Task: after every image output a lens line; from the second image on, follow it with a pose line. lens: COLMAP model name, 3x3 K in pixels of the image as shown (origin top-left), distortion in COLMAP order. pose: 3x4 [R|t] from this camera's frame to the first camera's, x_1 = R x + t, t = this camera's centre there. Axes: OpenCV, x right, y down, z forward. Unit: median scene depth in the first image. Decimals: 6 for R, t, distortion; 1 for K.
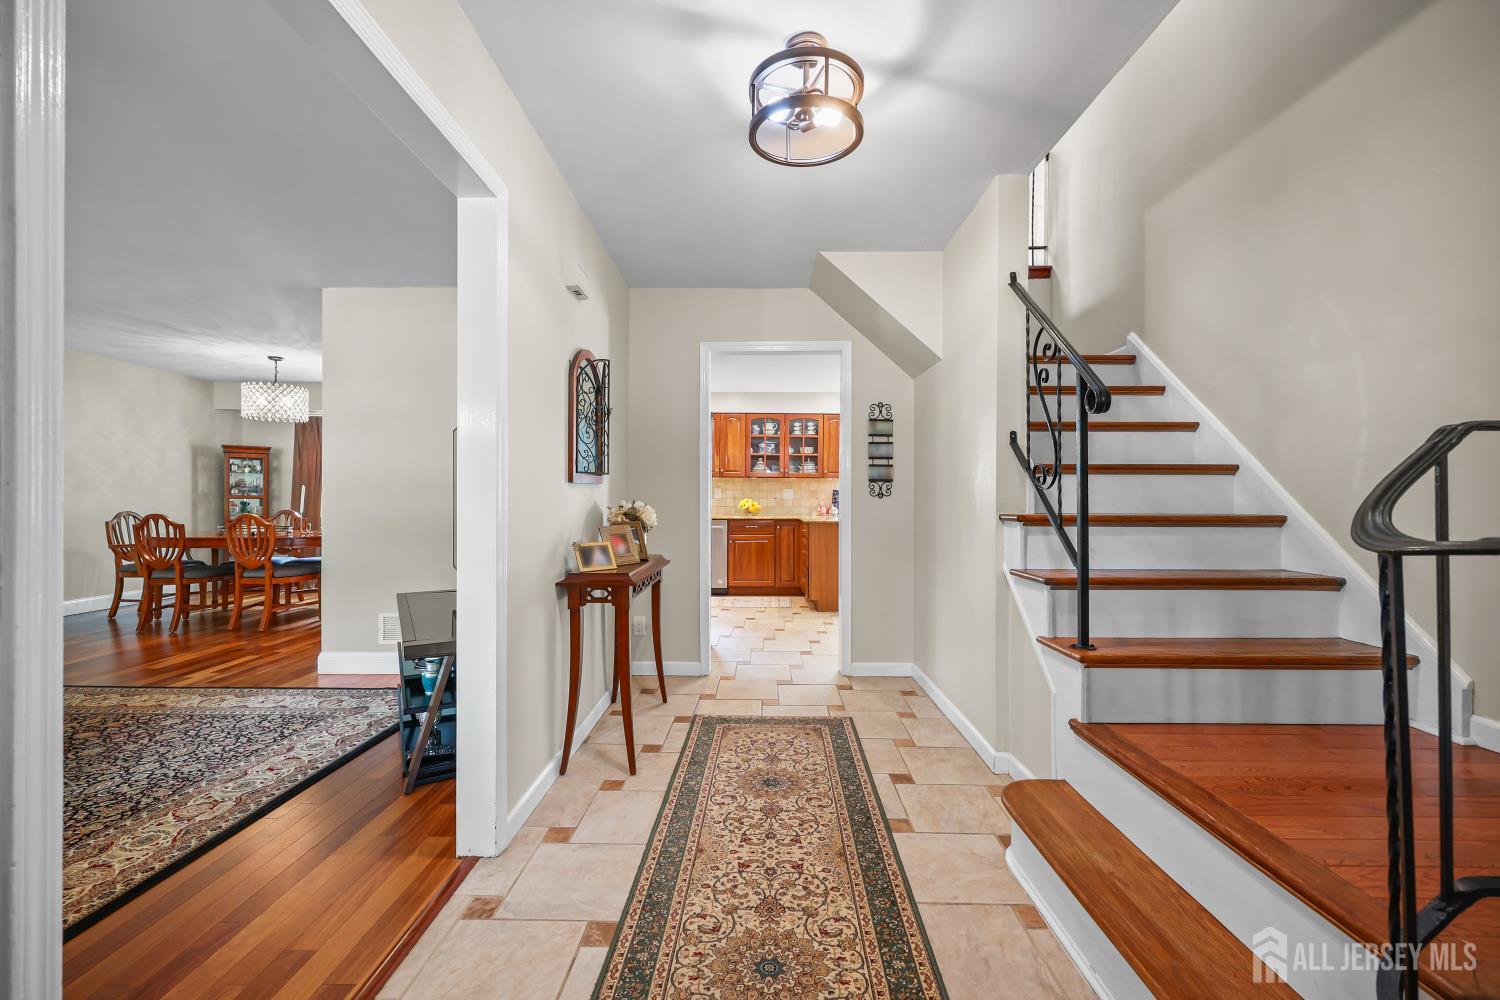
lens RADIAL K [[608.7, 0, 747.9], [0, 608.7, 495.0], [0, 0, 1]] dist [0.001205, 0.000065]
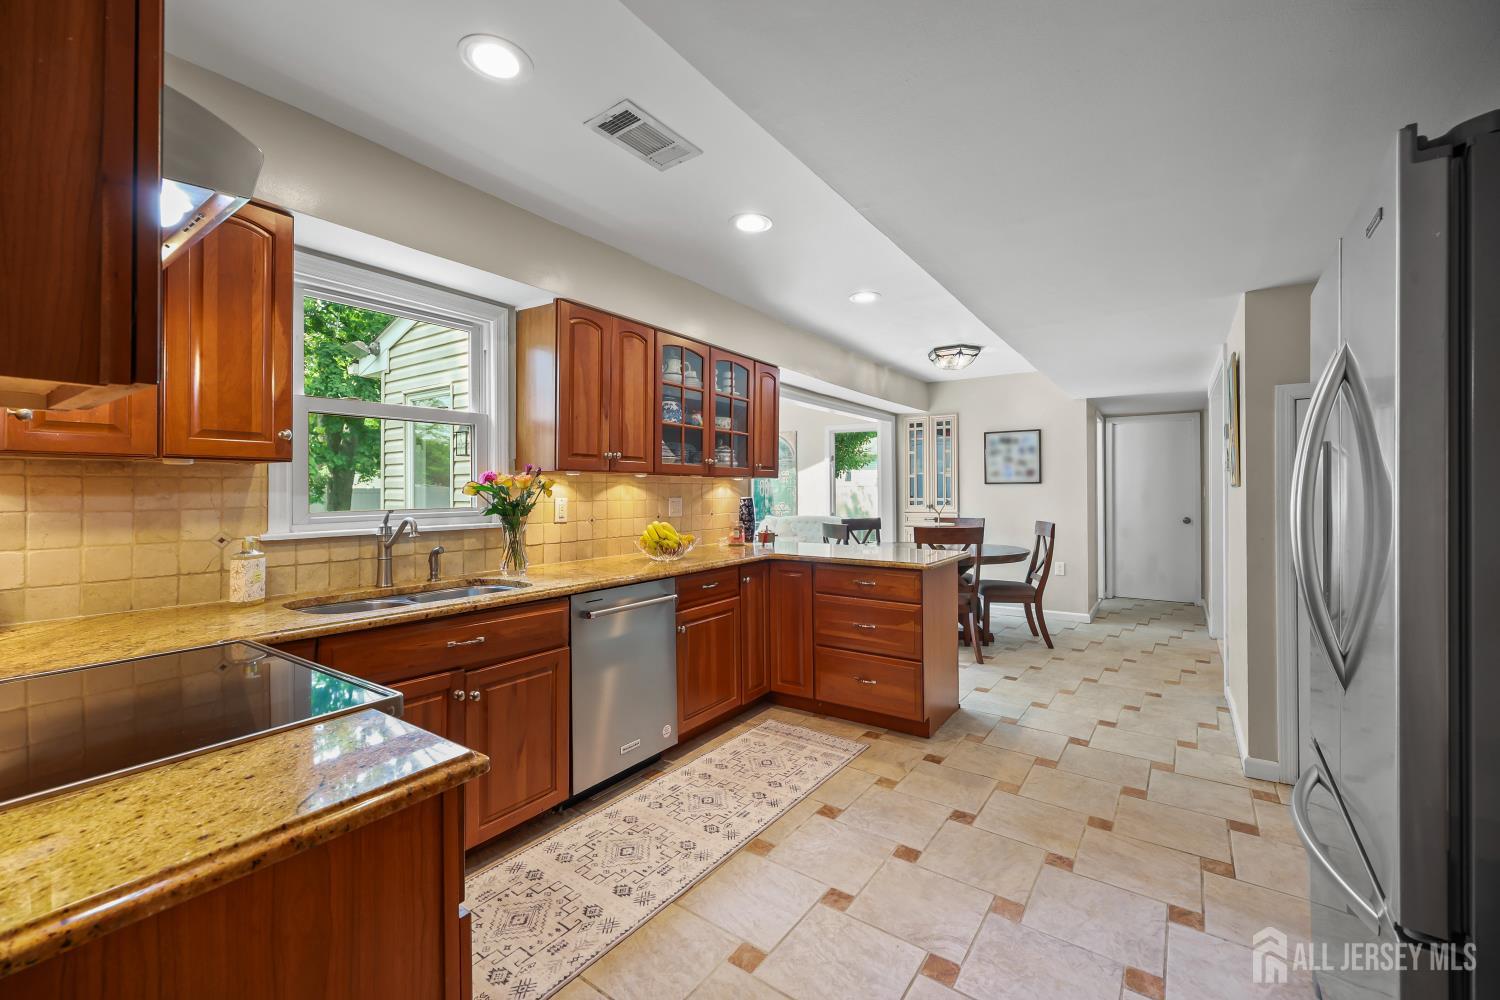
lens RADIAL K [[609.0, 0, 754.5], [0, 609.0, 493.3], [0, 0, 1]] dist [0.001294, 0.000223]
pose [[0.557111, -0.006072, 0.830416, -0.833953], [-0.001195, 0.999966, 0.008114, -0.046628], [-0.830437, -0.005513, 0.557085, 1.760919]]
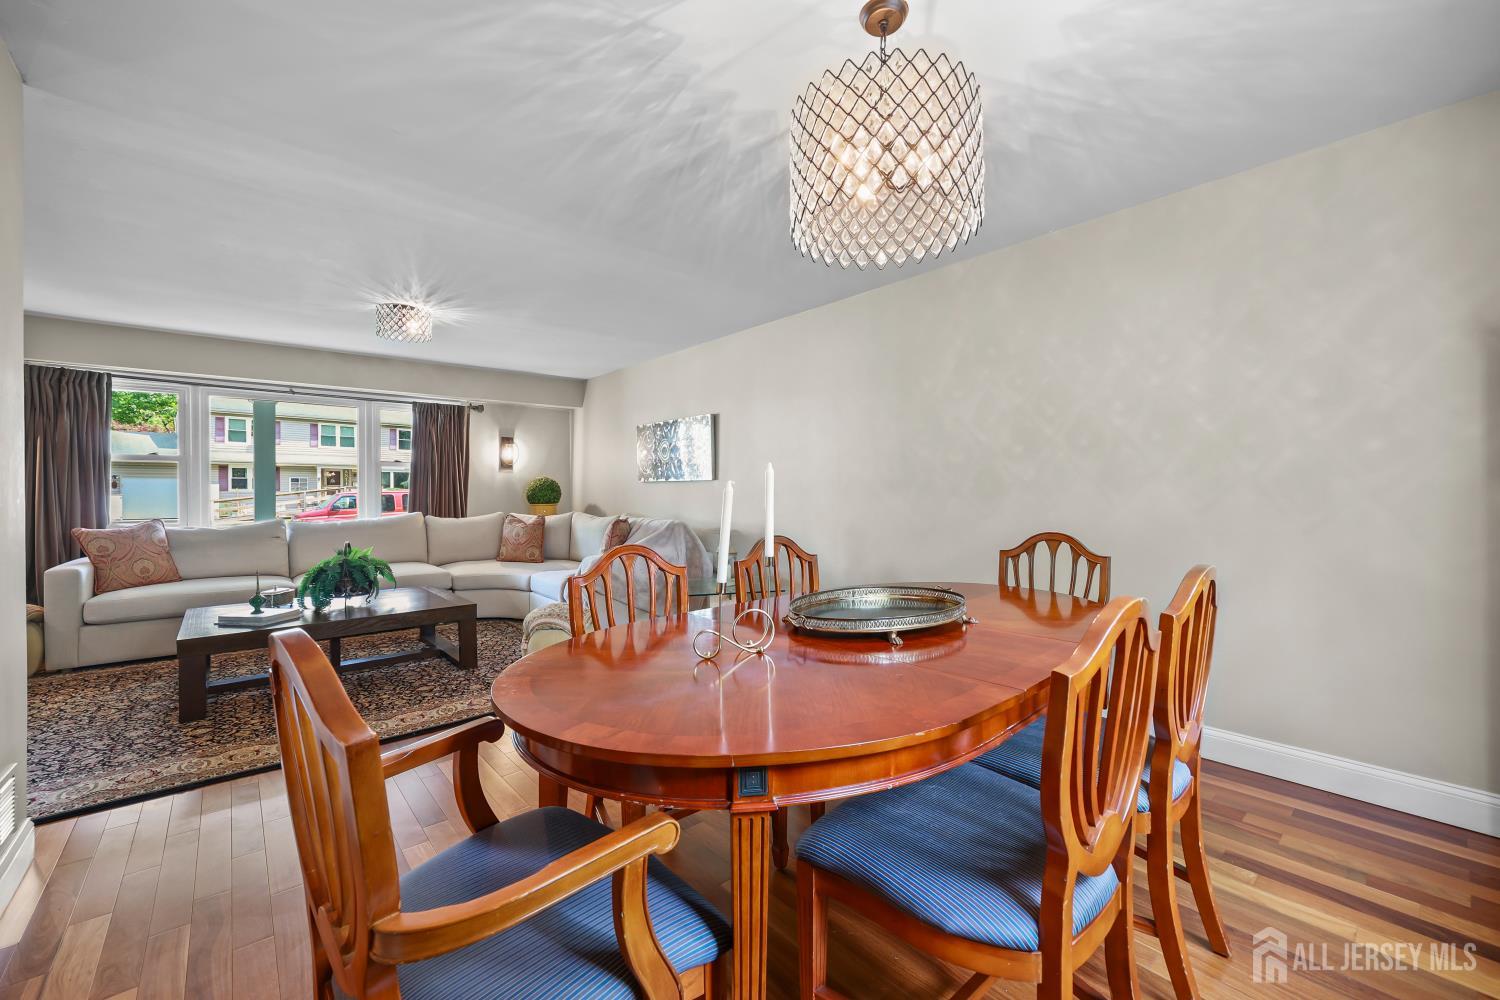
lens RADIAL K [[599.1, 0, 748.2], [0, 599.1, 495.5], [0, 0, 1]] dist [-0.000904, -0.000117]
pose [[-0.745088, 0.001294, -0.666965, -1.104141], [0.004131, 0.999988, -0.002676, 0.000387], [0.666954, -0.004749, -0.745084, 2.380449]]
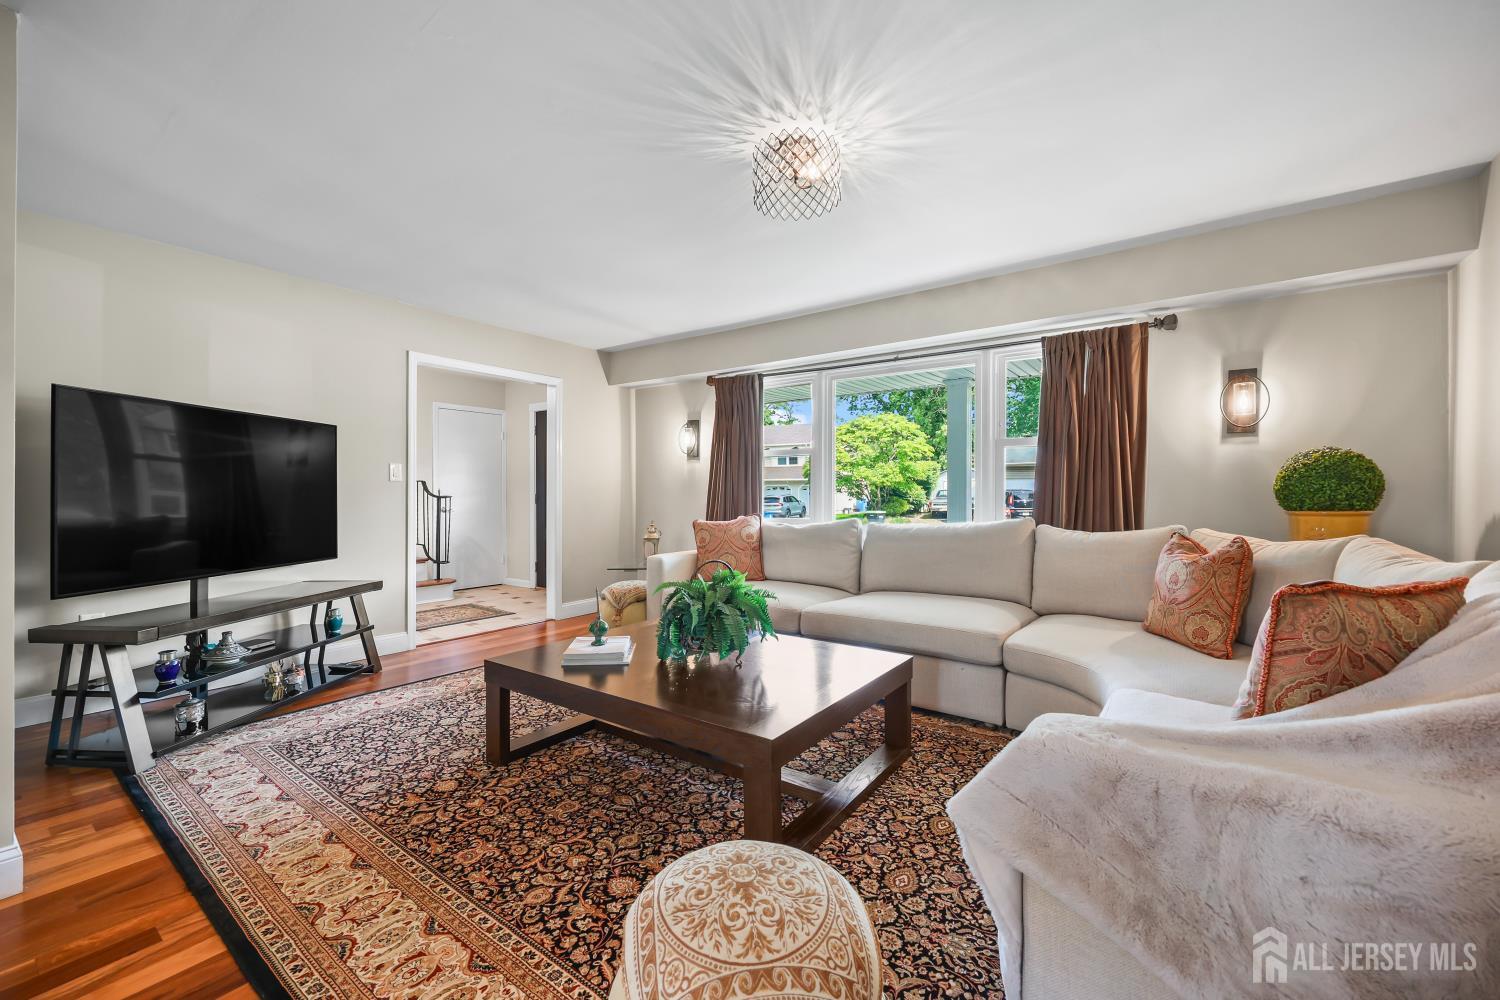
lens RADIAL K [[599.1, 0, 748.2], [0, 599.1, 495.5], [0, 0, 1]] dist [-0.000904, -0.000117]
pose [[-0.819325, -0.005607, 0.573302, -1.873008], [-0.006417, 0.999979, 0.000609, 0.003817], [-0.573293, -0.003180, -0.819344, 1.426350]]
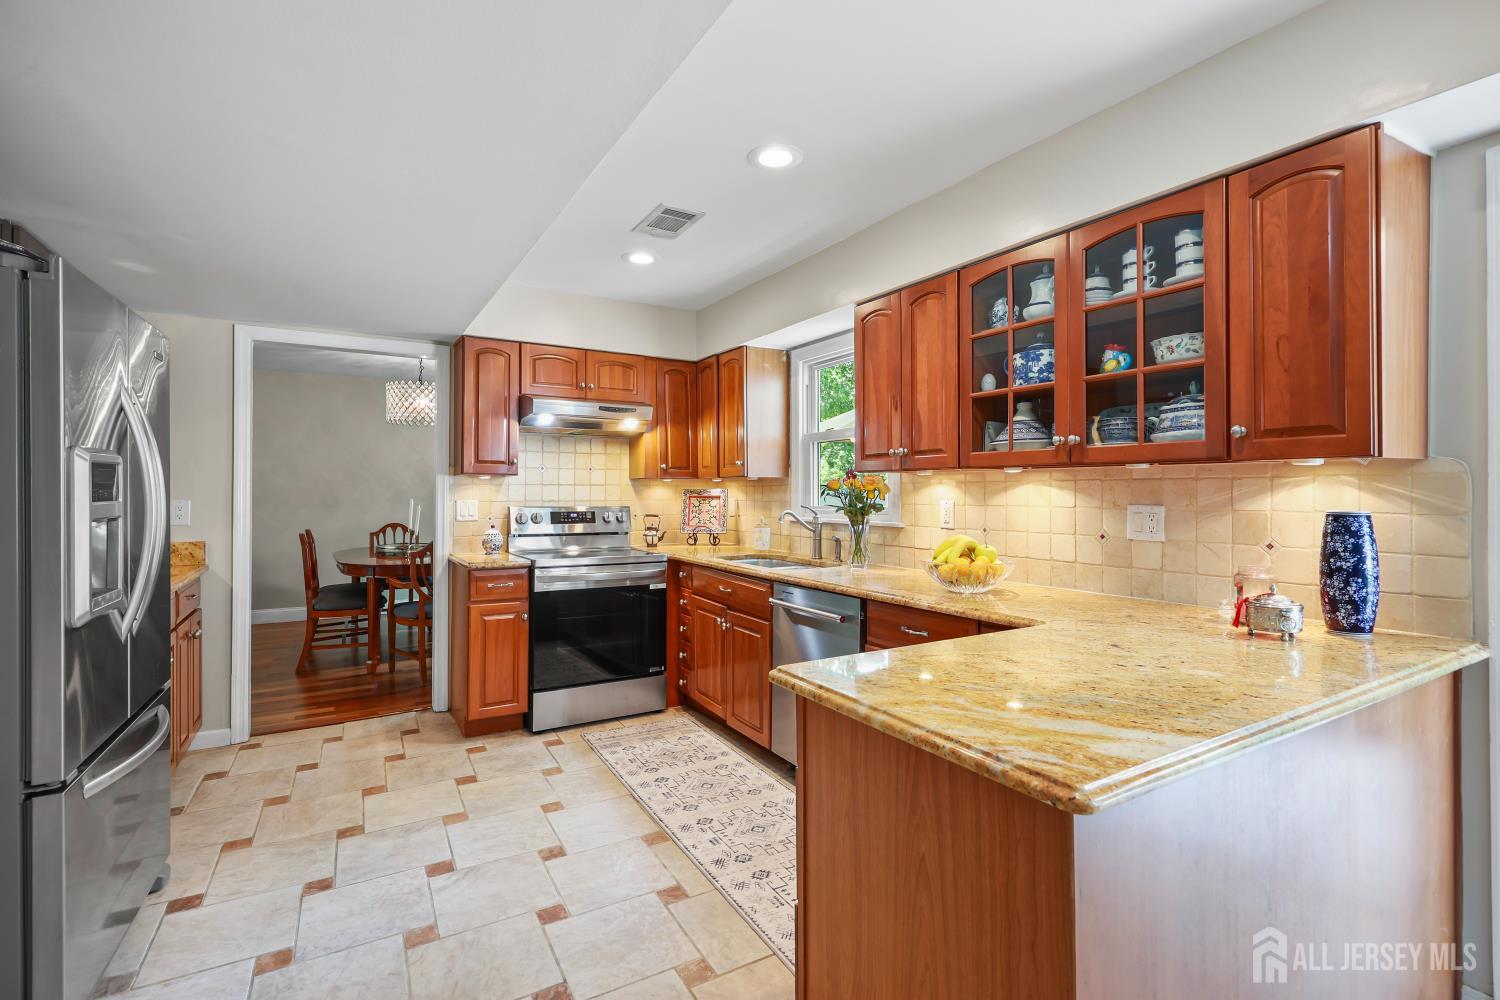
lens RADIAL K [[684.5, 0, 749.2], [0, 684.5, 494.1], [0, 0, 1]] dist [0.002466, 0.000078]
pose [[0.525954, -0.000113, -0.850513, 0.620165], [0.006522, 0.999971, 0.003900, -0.045747], [0.850488, -0.007598, 0.525940, 1.818021]]
